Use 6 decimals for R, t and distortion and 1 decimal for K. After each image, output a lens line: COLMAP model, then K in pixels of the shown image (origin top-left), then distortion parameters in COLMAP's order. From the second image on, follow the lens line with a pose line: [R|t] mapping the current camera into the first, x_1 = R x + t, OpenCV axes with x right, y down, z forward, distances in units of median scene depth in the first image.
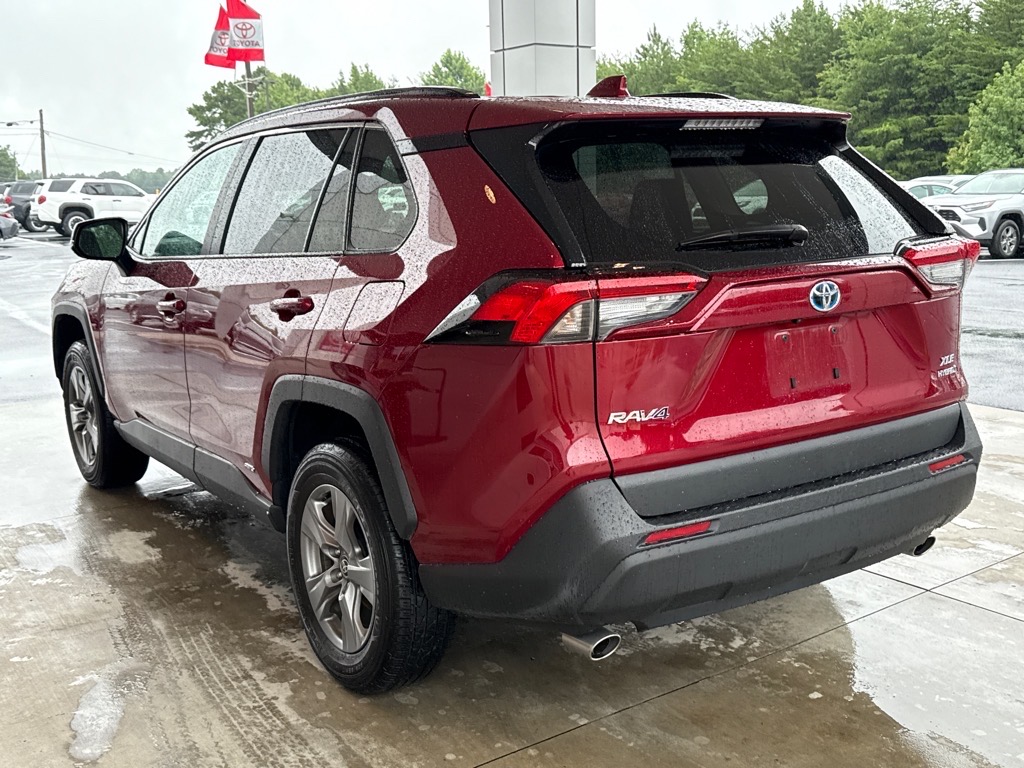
lens RADIAL K [[1133.9, 0, 512.8], [0, 1133.9, 380.1], [0, 0, 1]] dist [0.101617, 0.000000]
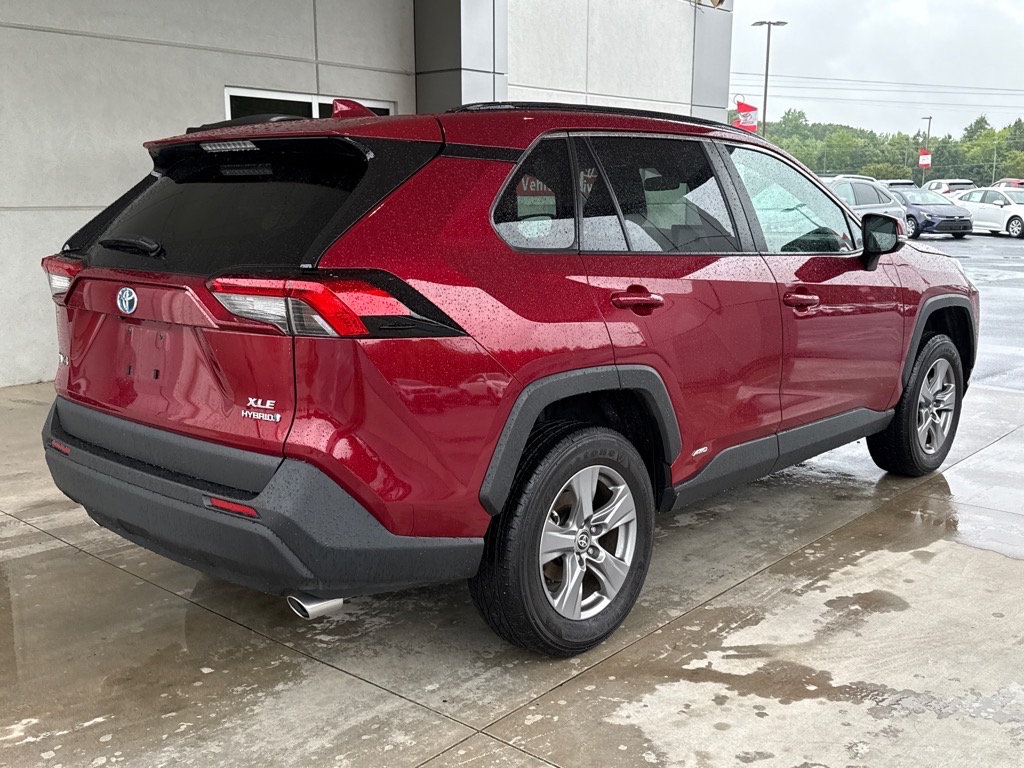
lens RADIAL K [[1039.3, 0, 514.8], [0, 1039.3, 384.5], [0, 0, 1]] dist [0.034581, 0.000000]
pose [[0.220642, 0.208240, -0.952866, 1.375041], [-0.174304, 0.969634, 0.171544, -0.238719], [0.959654, 0.128238, 0.250239, 1.122352]]
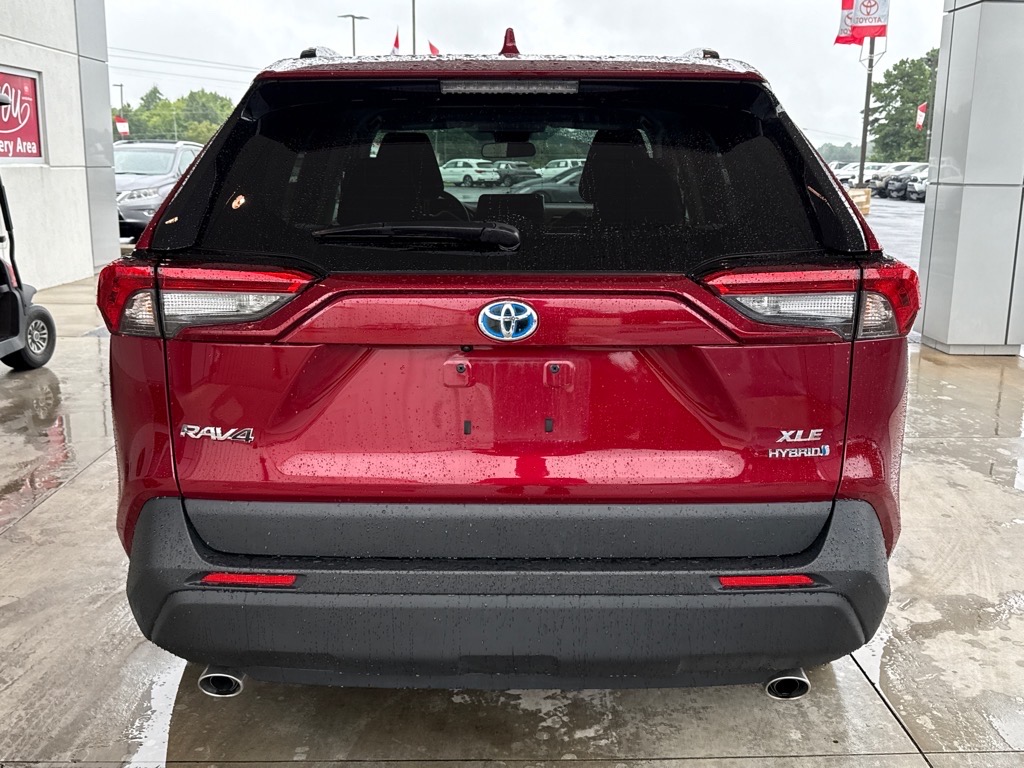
lens RADIAL K [[1039.3, 0, 512.6], [0, 1039.3, 386.9], [0, 0, 1]] dist [0.034581, 0.000000]
pose [[0.822819, 0.154621, -0.546865, 0.652937], [-0.128510, 0.987974, 0.085982, -0.089595], [0.553583, -0.000470, 0.832794, 0.438538]]
